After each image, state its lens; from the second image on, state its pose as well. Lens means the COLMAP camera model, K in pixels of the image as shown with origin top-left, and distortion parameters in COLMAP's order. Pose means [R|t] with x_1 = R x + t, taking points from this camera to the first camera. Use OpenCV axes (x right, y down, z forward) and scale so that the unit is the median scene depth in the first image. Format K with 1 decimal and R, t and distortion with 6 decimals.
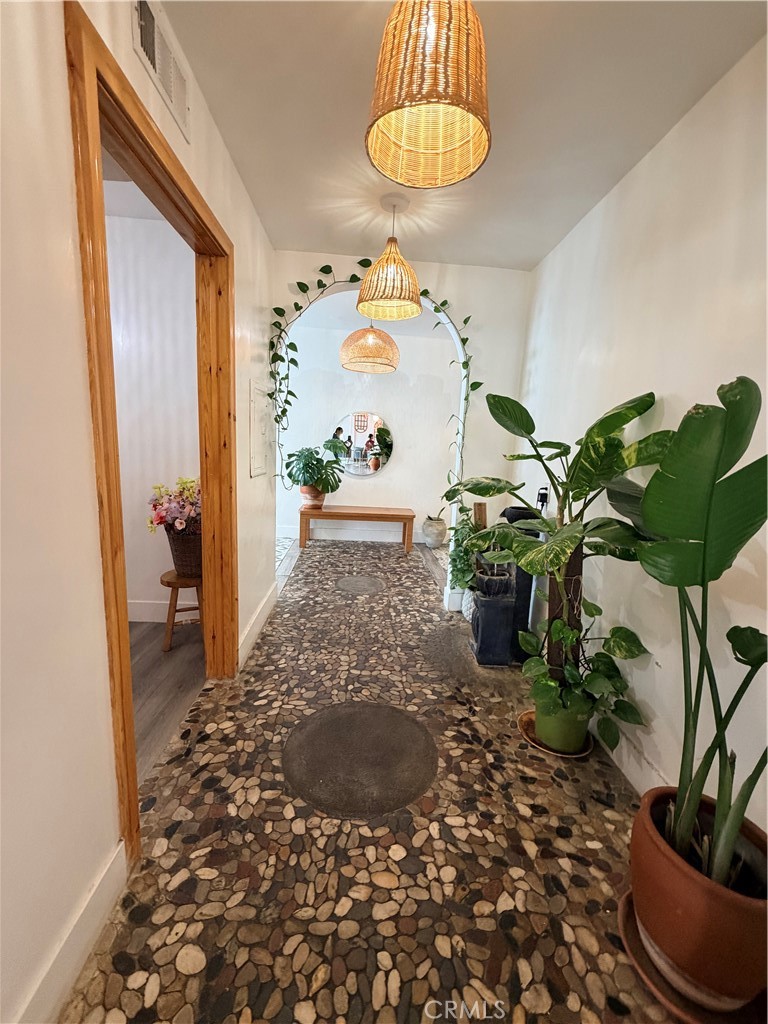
lens RADIAL K [[409.4, 0, 384.0], [0, 409.4, 512.0], [0, 0, 1]] dist [0.001752, 0.000273]
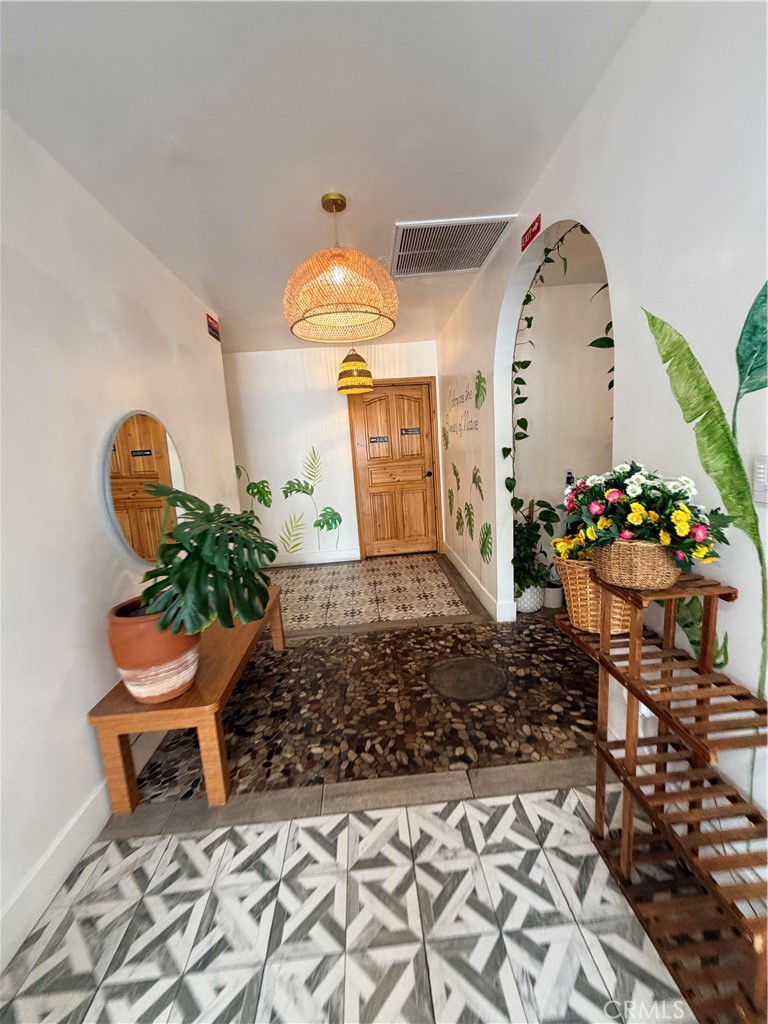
lens RADIAL K [[409.4, 0, 384.0], [0, 409.4, 512.0], [0, 0, 1]] dist [0.001752, 0.000273]
pose [[-0.004495, -0.213521, 0.976928, -0.611941], [0.234427, 0.949489, 0.208603, -0.230710], [-0.972123, 0.229956, 0.045787, 1.000797]]
